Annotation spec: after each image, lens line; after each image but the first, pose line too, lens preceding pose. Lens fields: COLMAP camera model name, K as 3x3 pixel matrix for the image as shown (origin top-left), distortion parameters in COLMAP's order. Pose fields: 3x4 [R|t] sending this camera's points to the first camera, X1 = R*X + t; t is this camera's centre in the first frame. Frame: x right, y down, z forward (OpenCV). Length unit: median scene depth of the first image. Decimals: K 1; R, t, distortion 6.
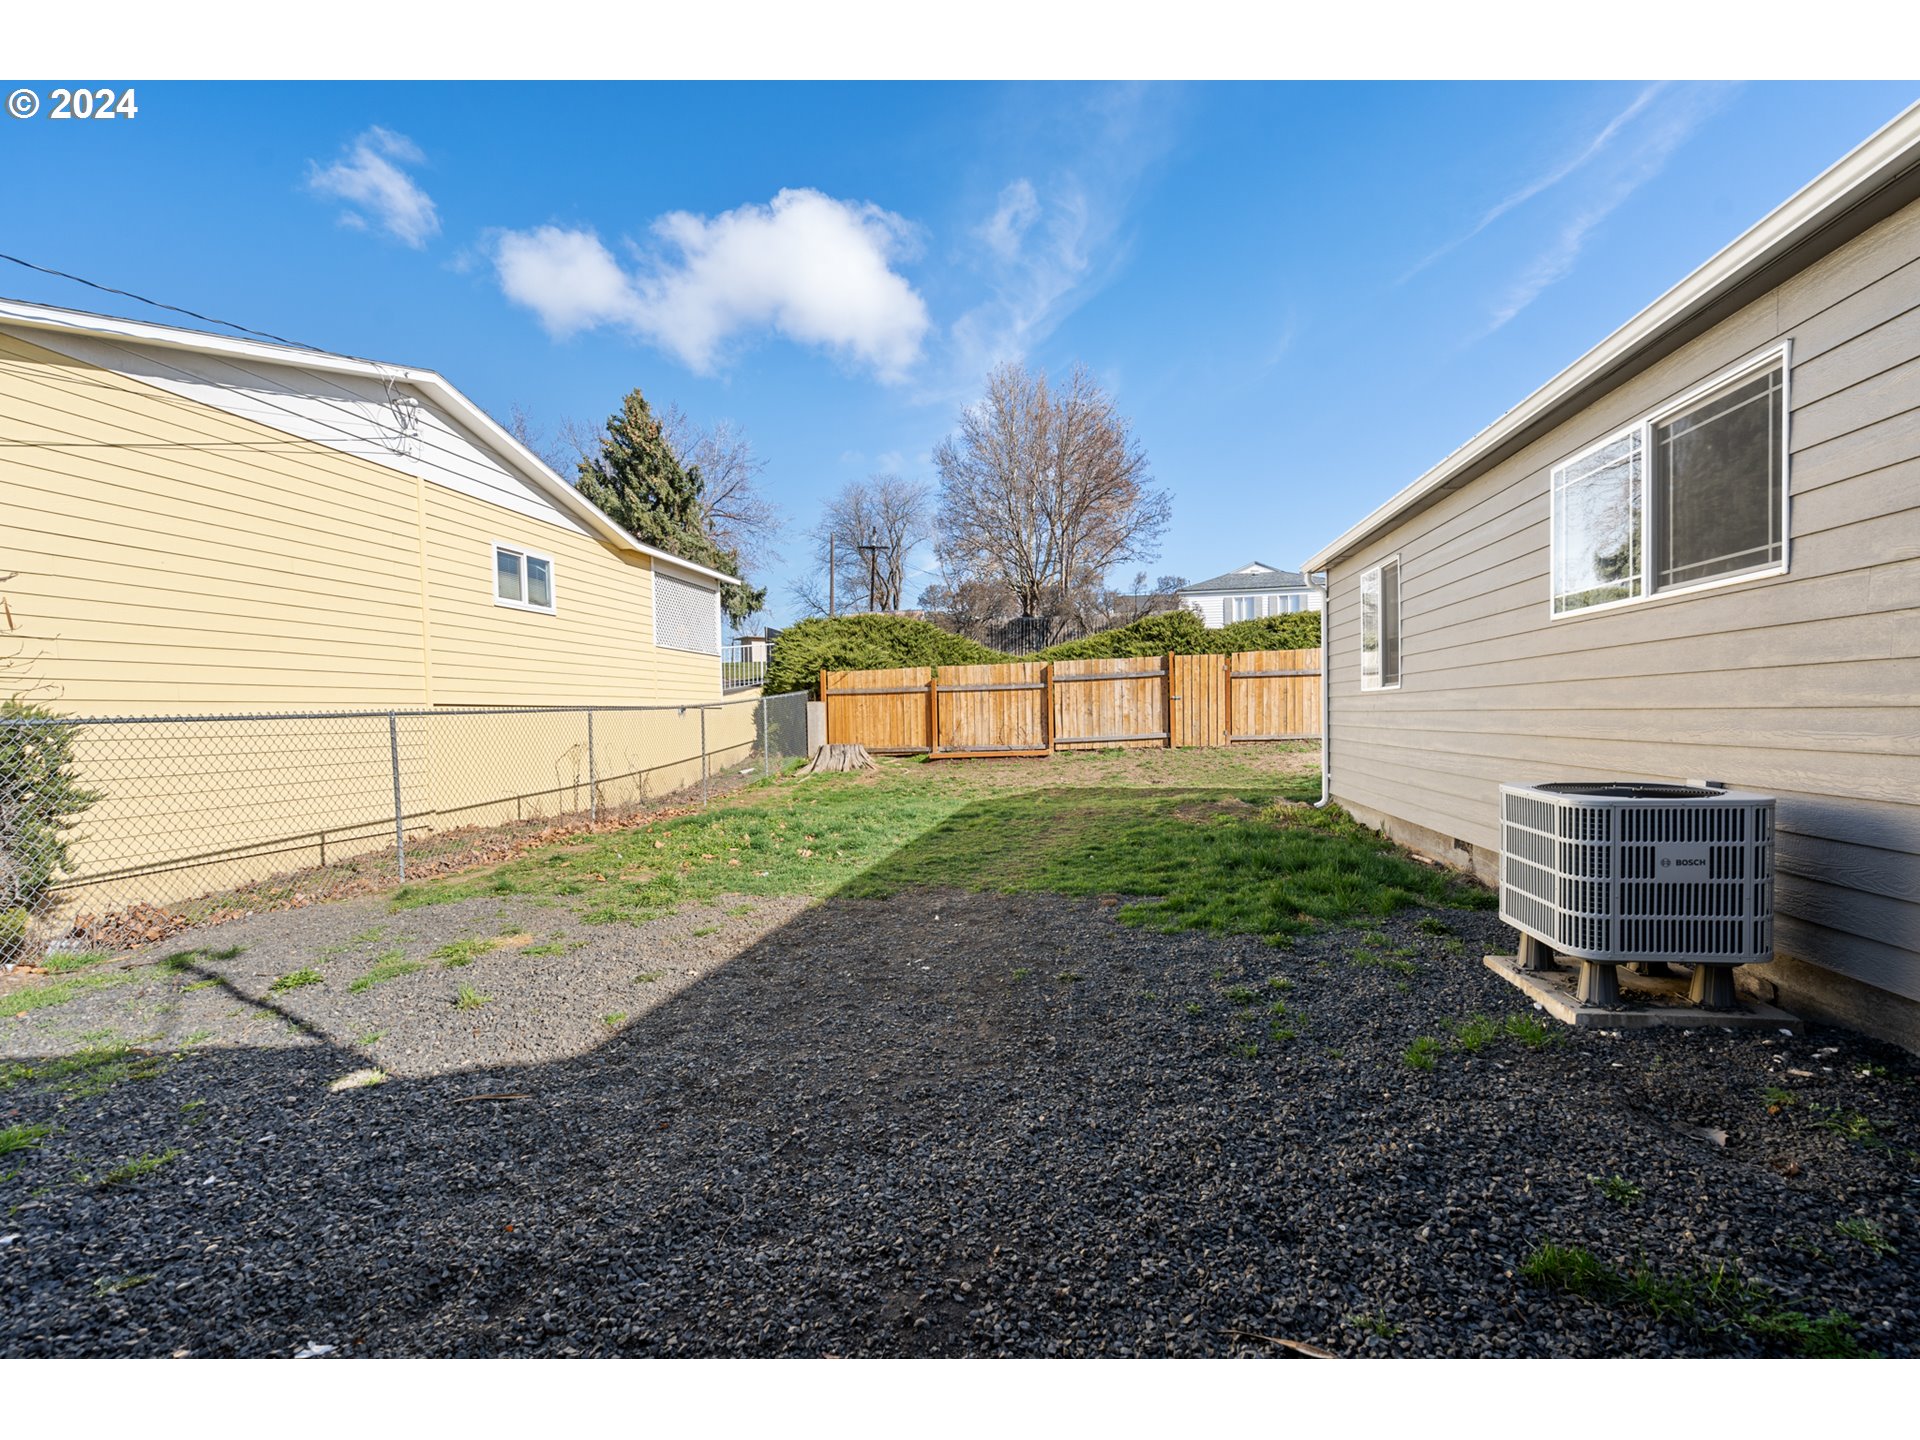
lens RADIAL K [[879.8, 0, 946.8], [0, 879.8, 752.7], [0, 0, 1]] dist [-0.007031, 0.003033]
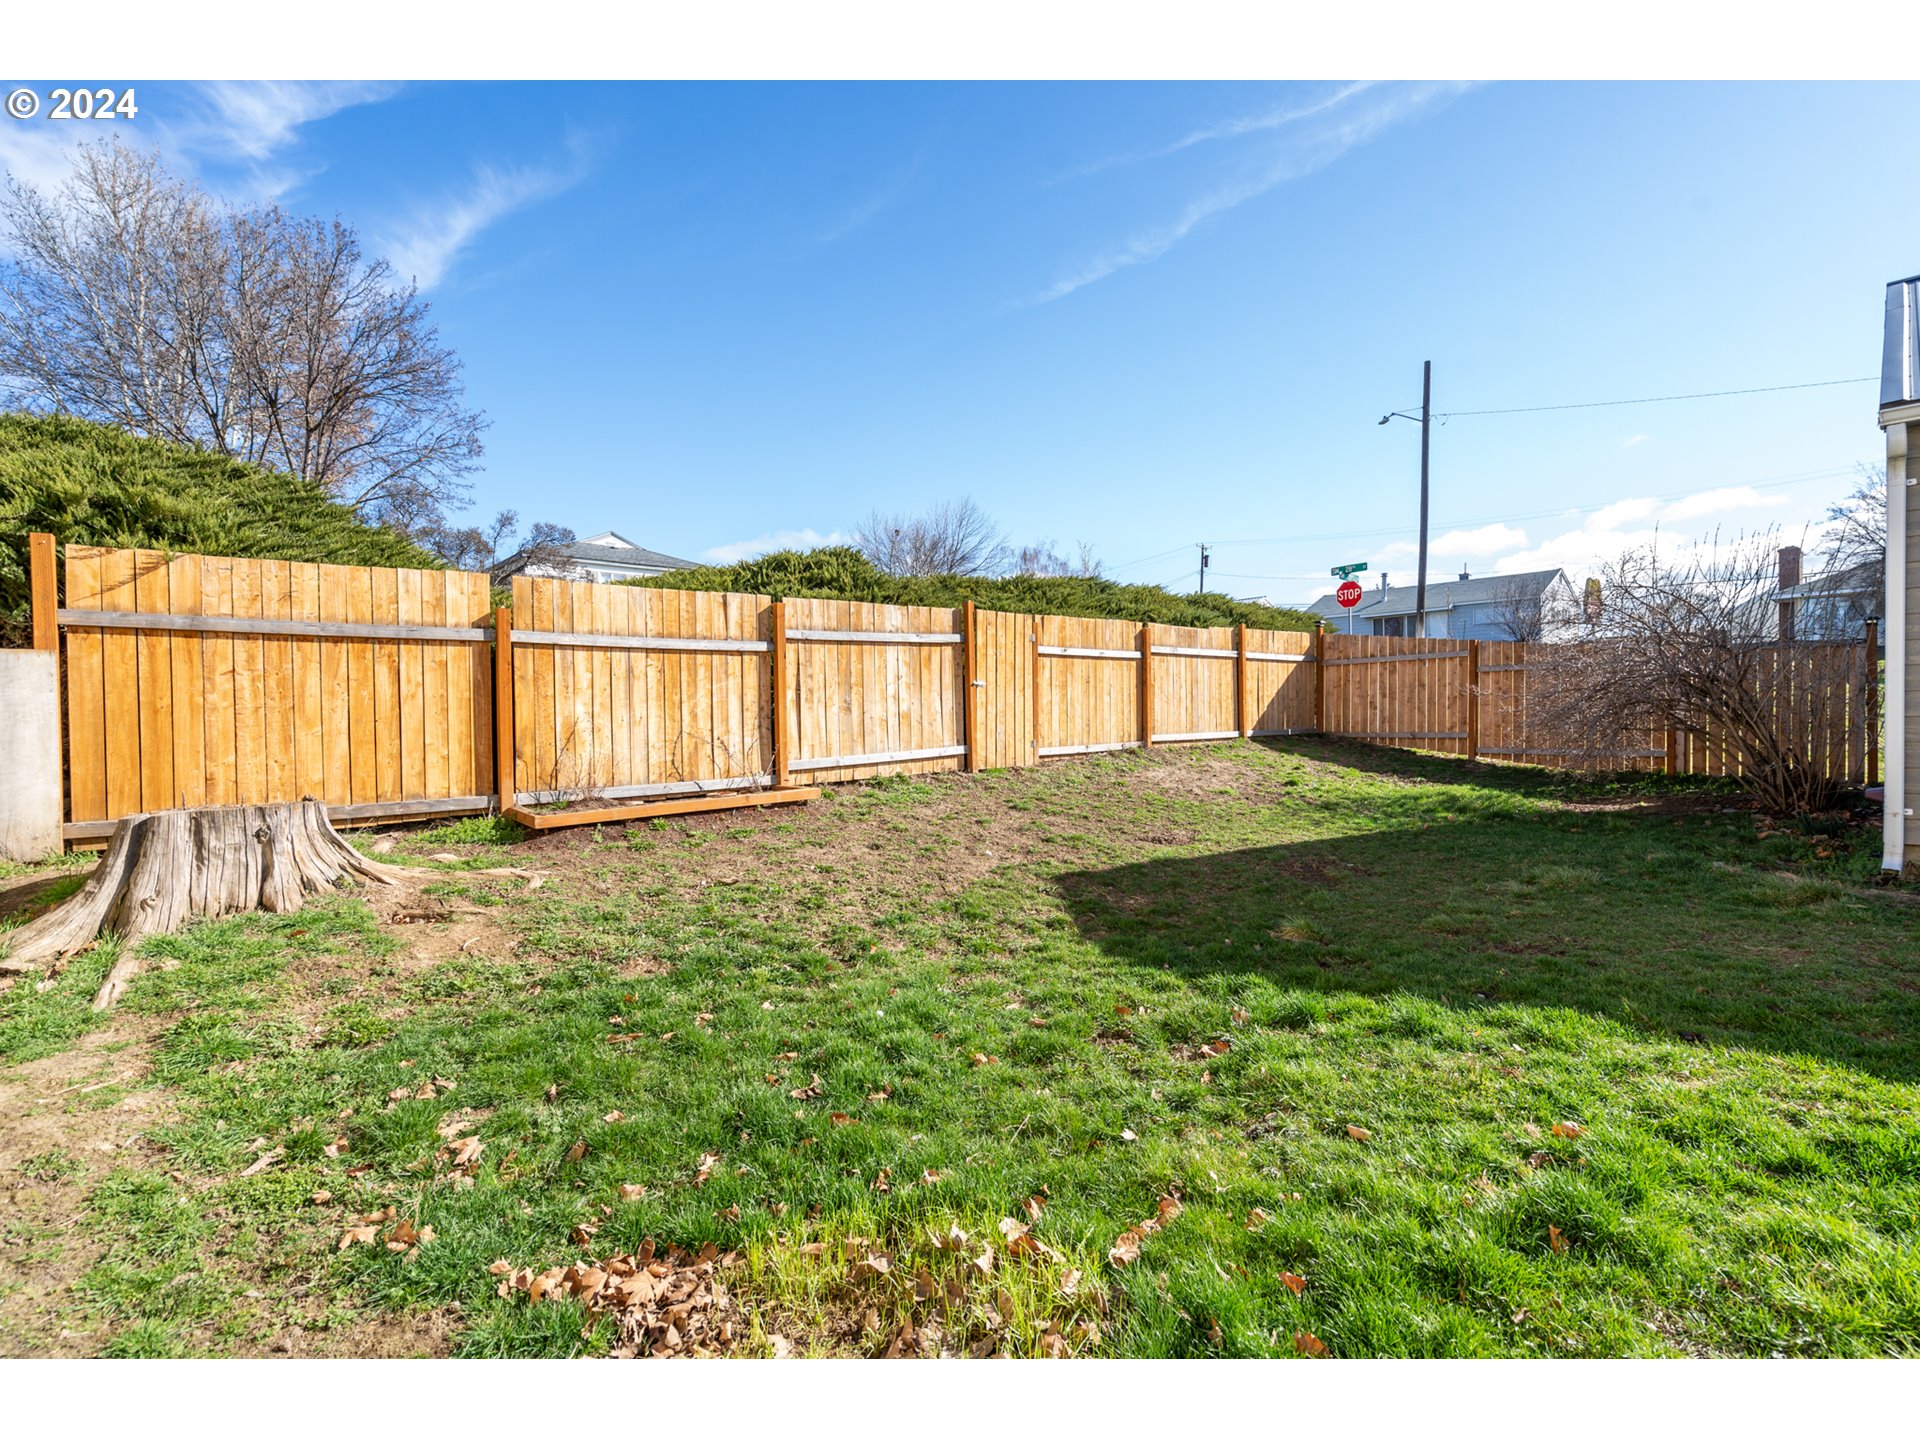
lens RADIAL K [[879.8, 0, 959.4], [0, 879.8, 722.4], [0, 0, 1]] dist [-0.007031, 0.003033]
pose [[0.604659, 0.005621, 0.796465, -0.192629], [0.037359, 0.998674, -0.035410, -0.017080], [-0.795608, 0.051166, 0.603648, 0.645520]]
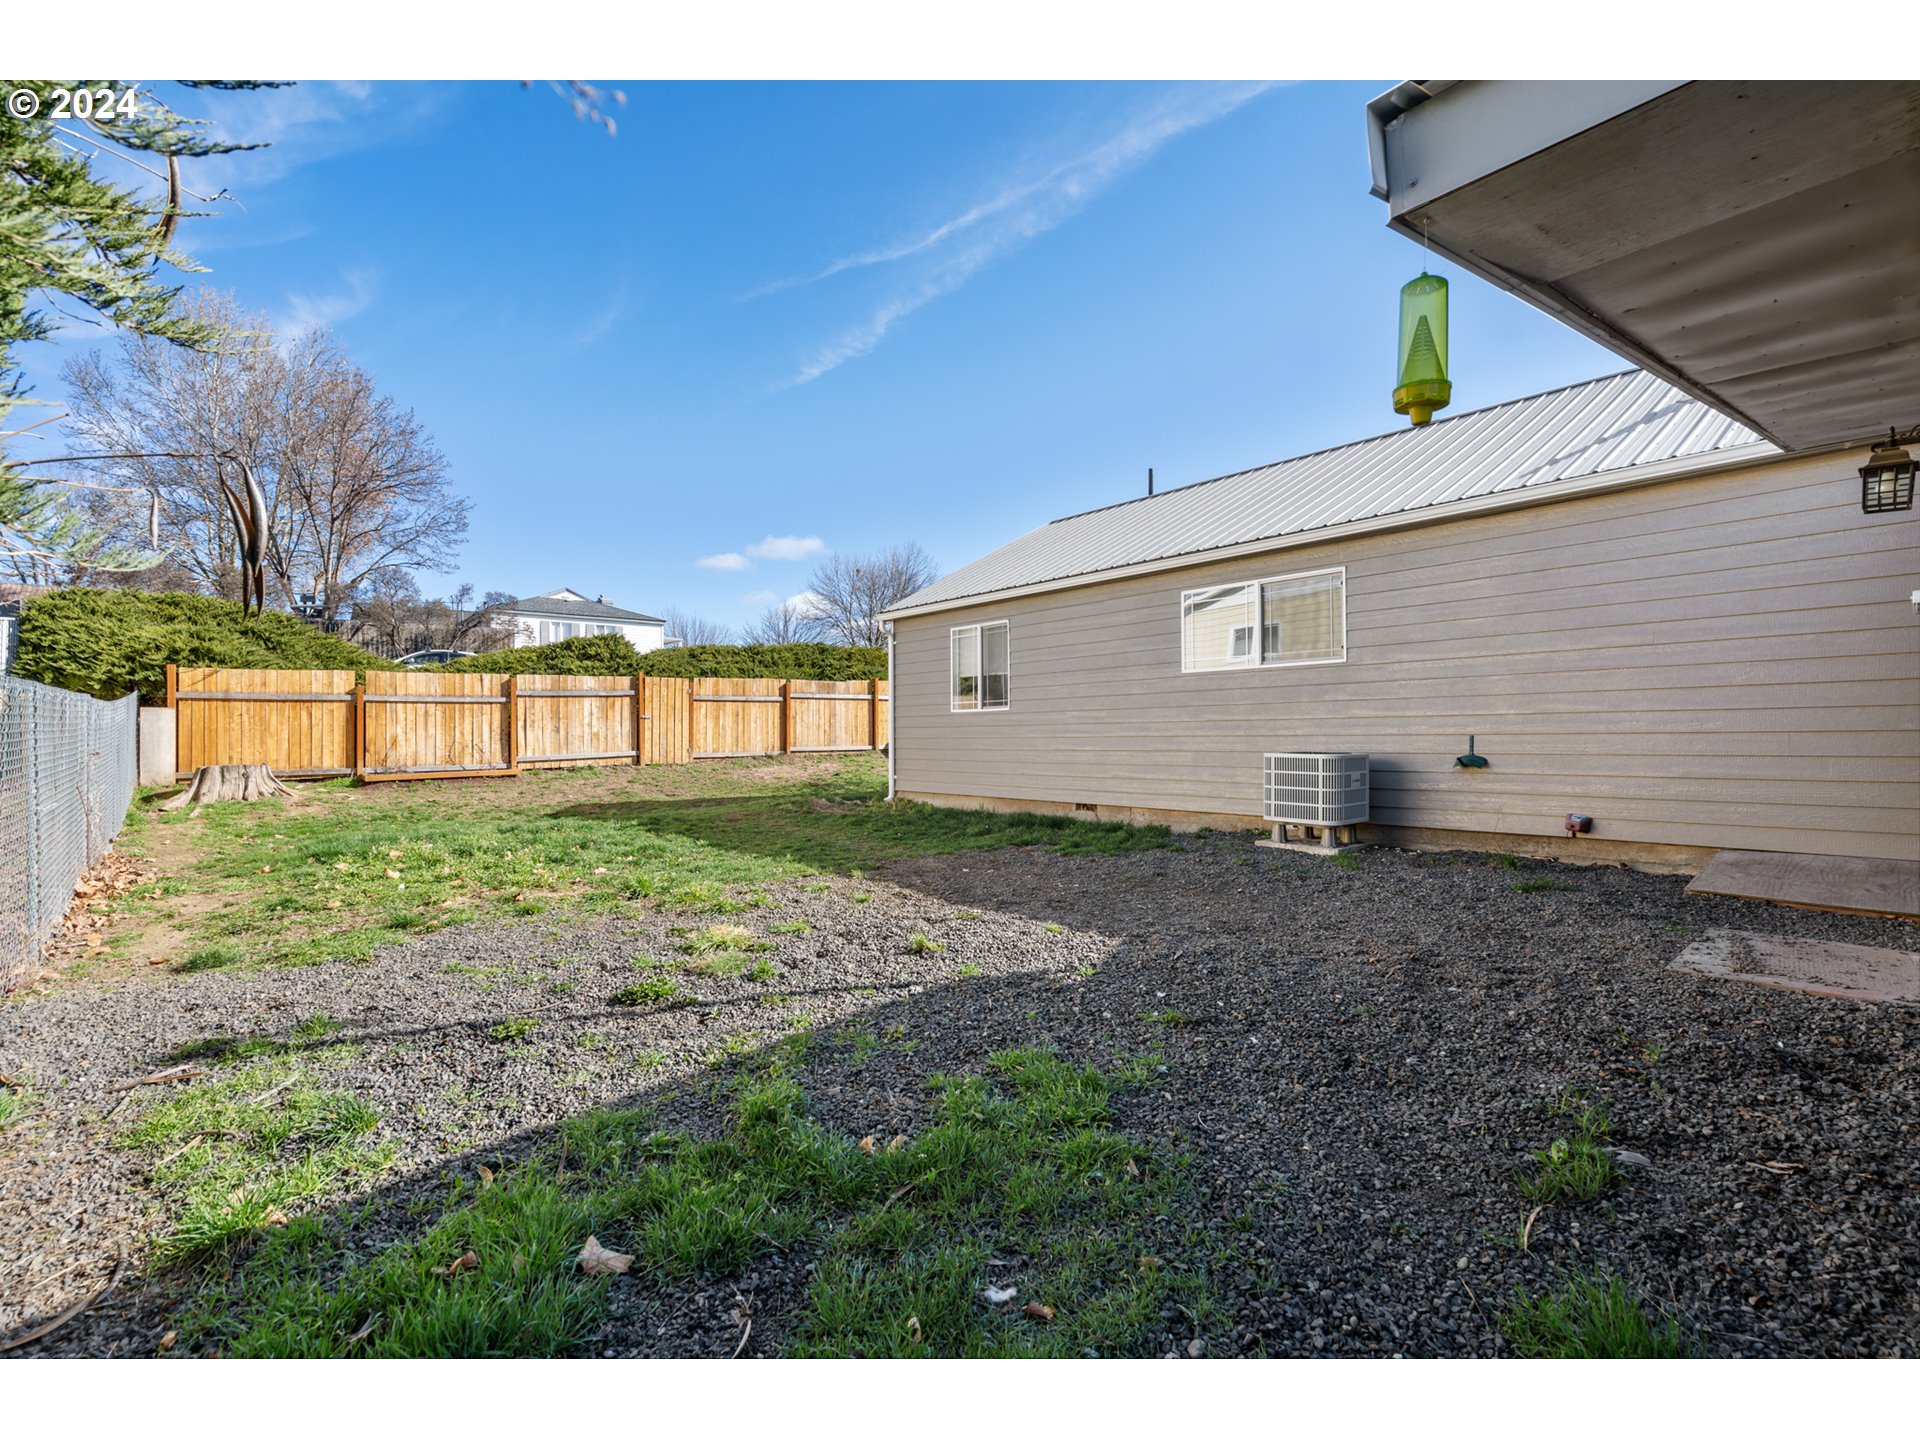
lens RADIAL K [[879.8, 0, 958.8], [0, 879.8, 725.4], [0, 0, 1]] dist [-0.007031, 0.003033]
pose [[0.640202, 0.024176, 0.767826, -0.290707], [0.027163, 0.998167, -0.054077, 0.013079], [-0.767726, 0.055477, 0.638372, 0.050098]]
